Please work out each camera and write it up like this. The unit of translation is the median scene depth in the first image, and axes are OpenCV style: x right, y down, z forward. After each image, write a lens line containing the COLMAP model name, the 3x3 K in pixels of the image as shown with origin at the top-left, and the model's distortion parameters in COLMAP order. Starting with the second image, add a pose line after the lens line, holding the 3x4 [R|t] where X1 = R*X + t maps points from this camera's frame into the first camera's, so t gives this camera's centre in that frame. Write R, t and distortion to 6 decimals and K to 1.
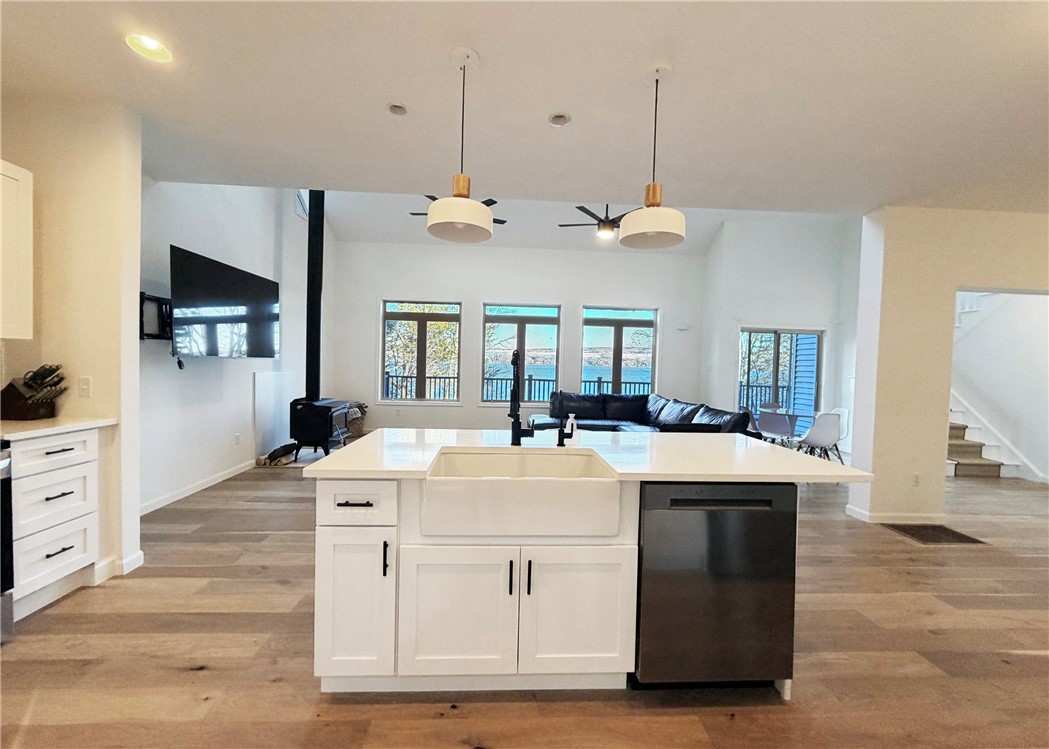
lens RADIAL K [[418.7, 0, 517.4], [0, 418.7, 374.6], [0, 0, 1]] dist [0.001630, 0.000087]
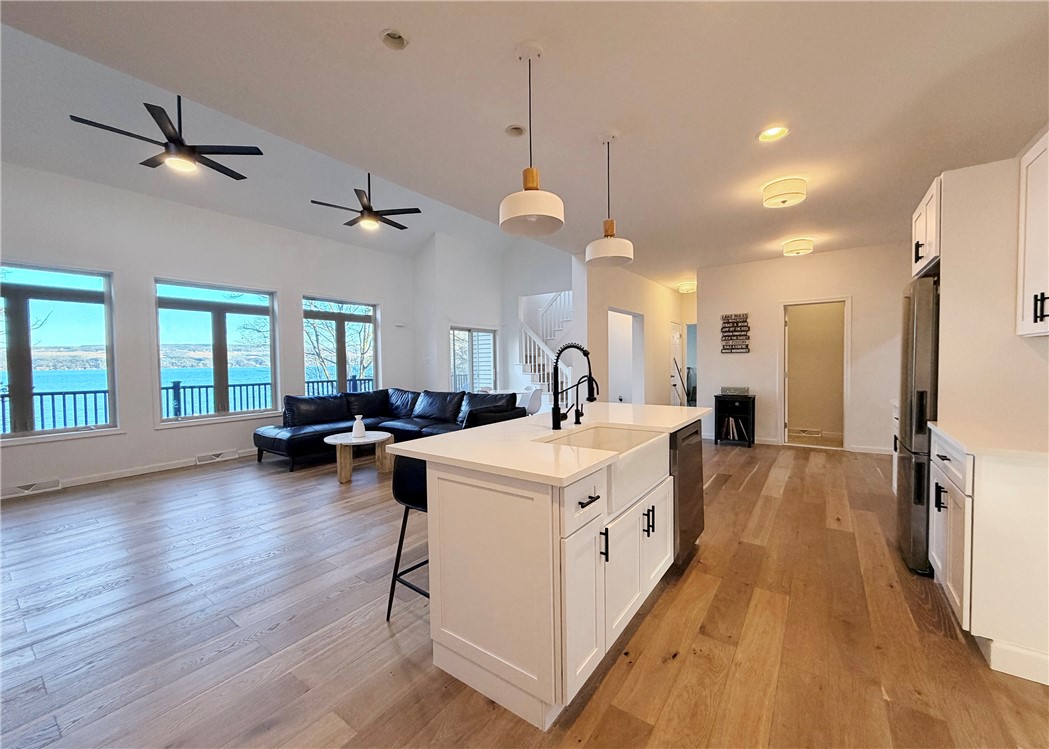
lens RADIAL K [[418.7, 0, 517.4], [0, 418.7, 374.6], [0, 0, 1]] dist [0.001630, 0.000087]
pose [[0.628555, -0.061872, 0.775300, -0.254048], [0.055312, 0.997863, 0.034791, -0.005505], [-0.775796, 0.021016, 0.630634, 0.106141]]
